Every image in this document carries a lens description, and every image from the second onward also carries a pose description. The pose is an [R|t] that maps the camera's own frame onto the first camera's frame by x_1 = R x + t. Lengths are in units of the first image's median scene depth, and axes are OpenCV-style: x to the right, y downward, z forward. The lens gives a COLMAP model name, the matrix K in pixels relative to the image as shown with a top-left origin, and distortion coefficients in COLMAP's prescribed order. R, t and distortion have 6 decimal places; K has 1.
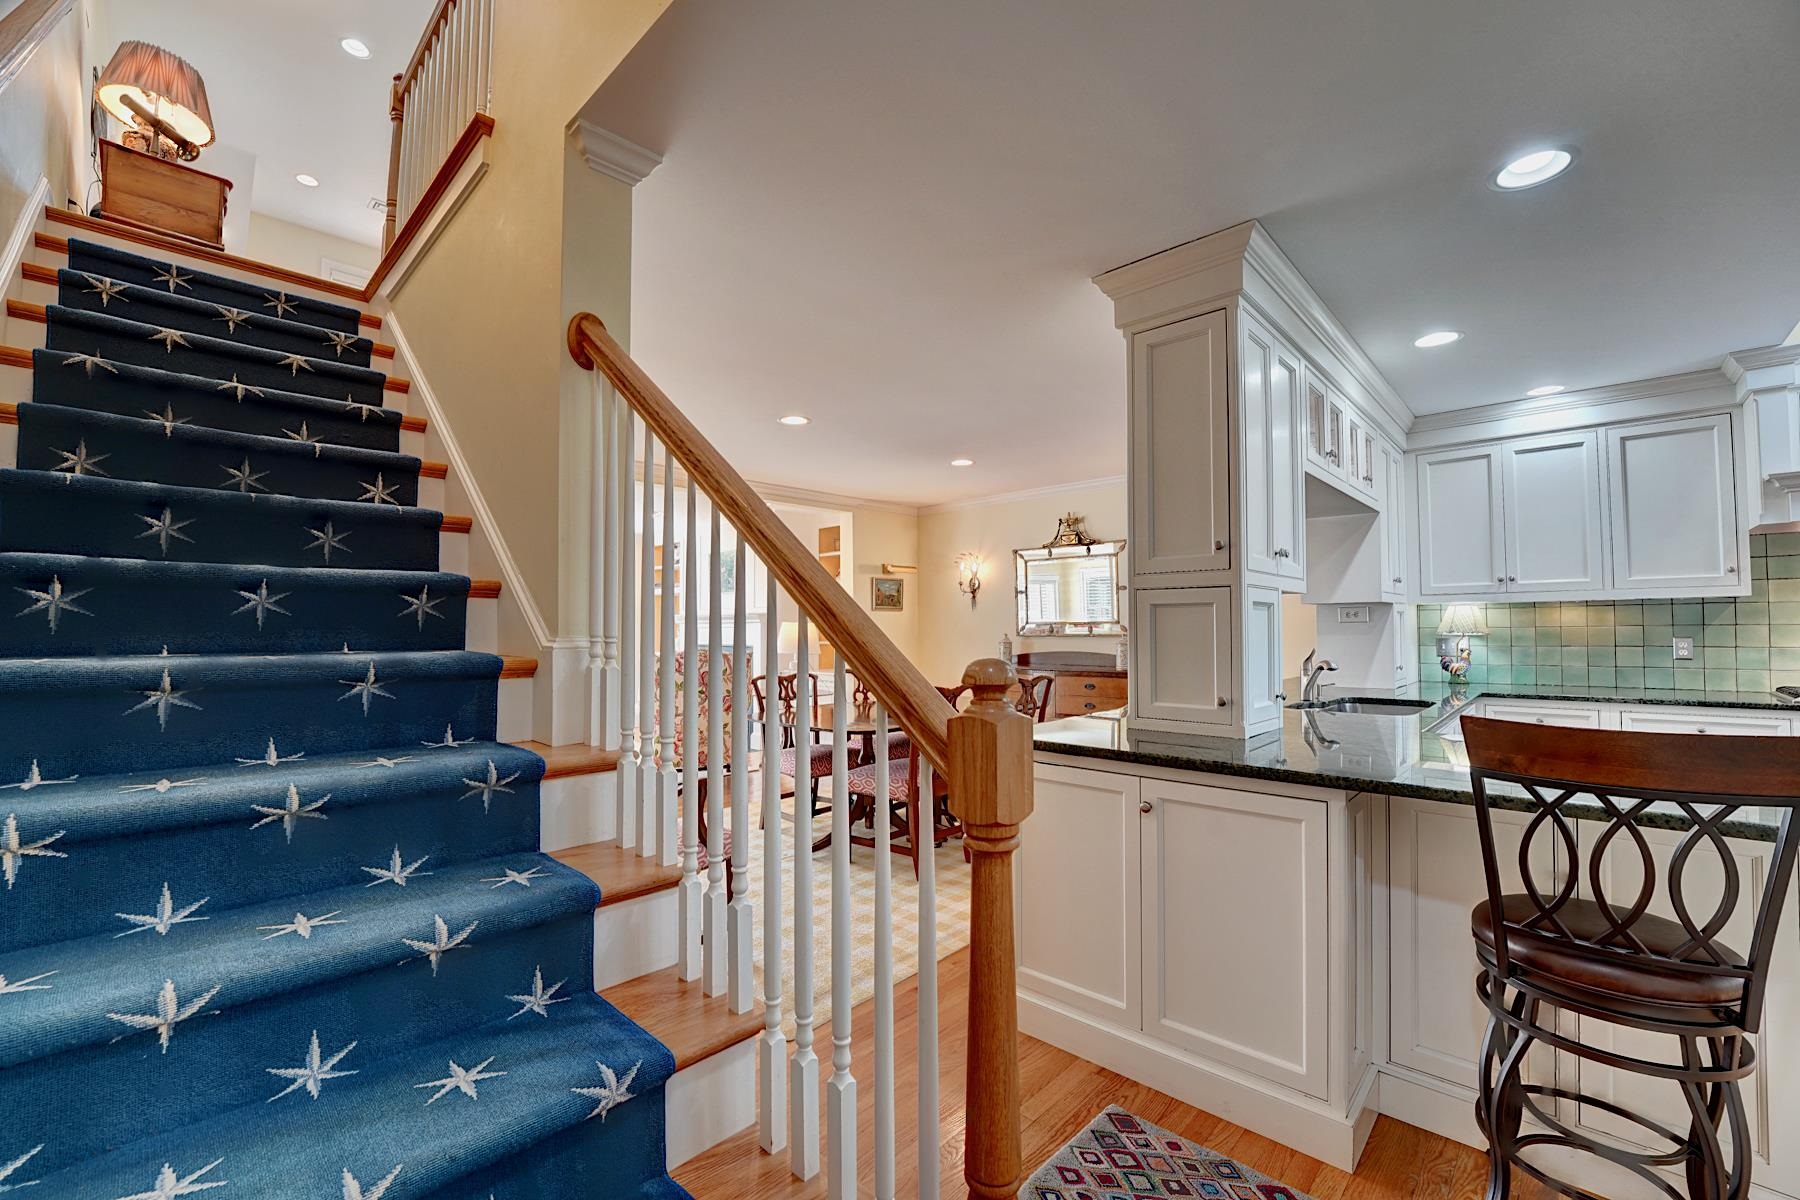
lens RADIAL K [[729.3, 0, 895.2], [0, 729.3, 610.6], [0, 0, 1]] dist [-0.022243, -0.000035]
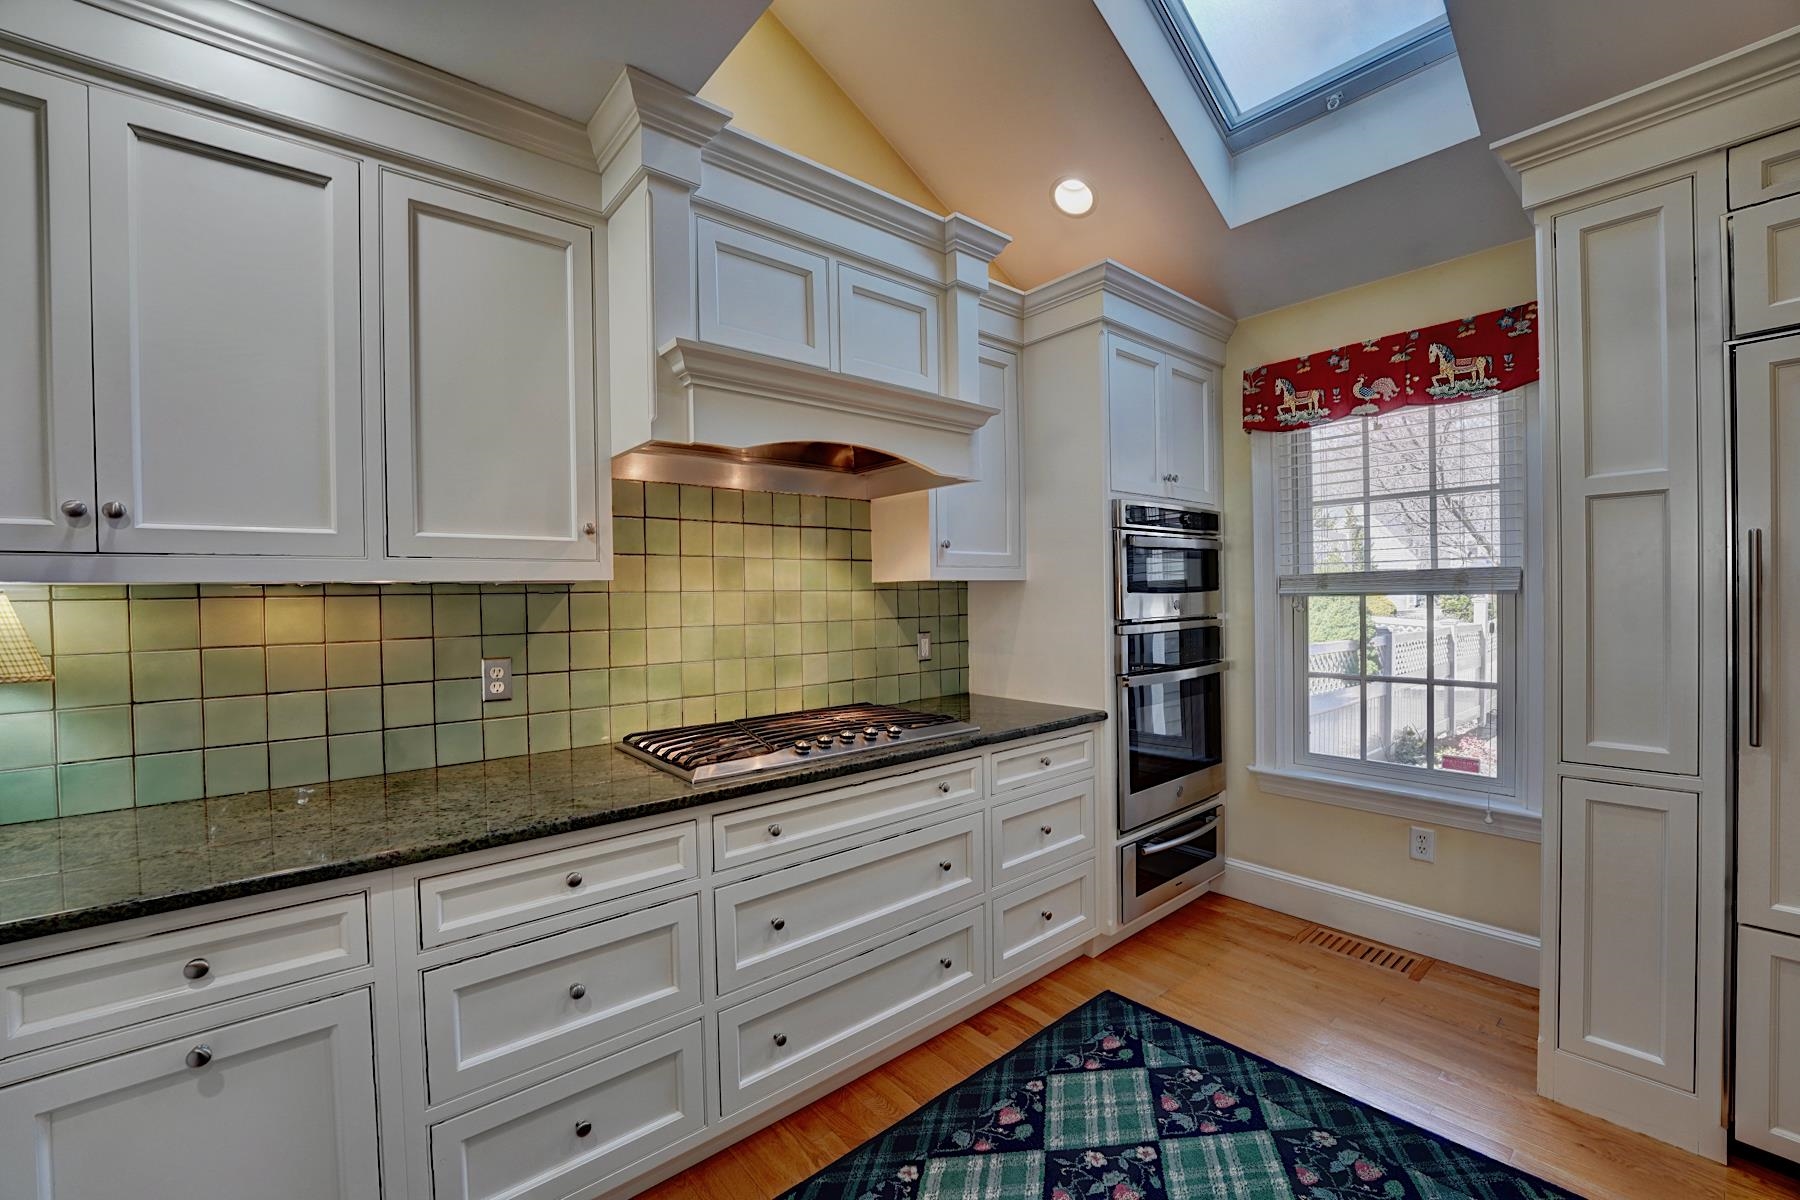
lens RADIAL K [[729.3, 0, 895.2], [0, 729.3, 610.6], [0, 0, 1]] dist [-0.022243, -0.000035]
pose [[0.117373, -0.012495, 0.993009, 0.599312], [-0.009903, 0.999856, 0.013752, -0.007362], [-0.993038, -0.011448, 0.117233, 0.628173]]
